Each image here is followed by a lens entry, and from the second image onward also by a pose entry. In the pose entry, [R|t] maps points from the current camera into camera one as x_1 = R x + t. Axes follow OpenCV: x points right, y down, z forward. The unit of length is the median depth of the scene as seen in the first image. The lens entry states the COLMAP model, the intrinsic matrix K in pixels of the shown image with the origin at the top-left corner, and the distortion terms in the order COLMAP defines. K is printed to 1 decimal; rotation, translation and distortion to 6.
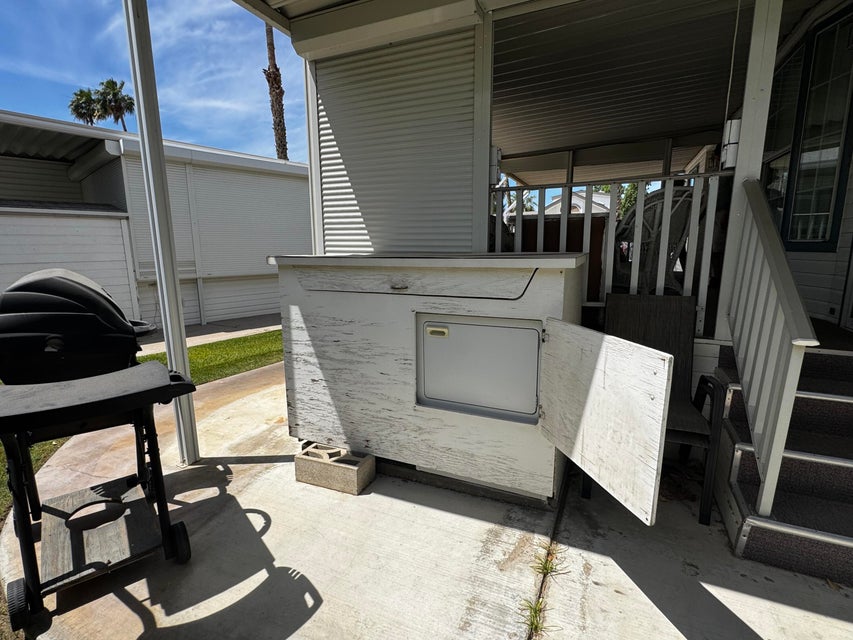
lens RADIAL K [[415.8, 0, 426.5], [0, 415.8, 320.0], [0, 0, 1]] dist [-0.002402, -0.000450]
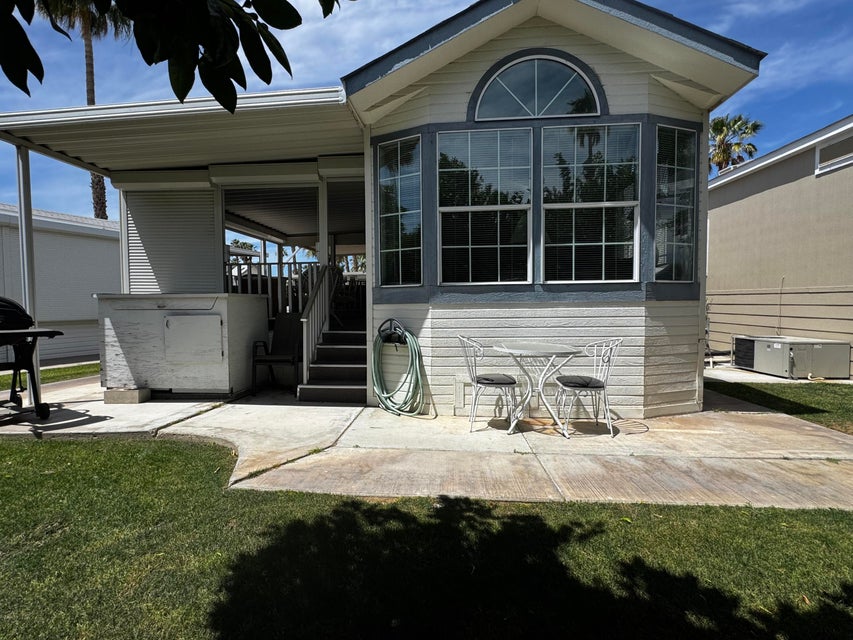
lens RADIAL K [[415.8, 0, 426.5], [0, 415.8, 320.0], [0, 0, 1]] dist [-0.002402, -0.000450]
pose [[0.941288, -0.012779, 0.337363, 0.468473], [0.058562, 0.990315, -0.125883, 0.322462], [-0.332487, 0.138249, 0.932920, -1.412916]]
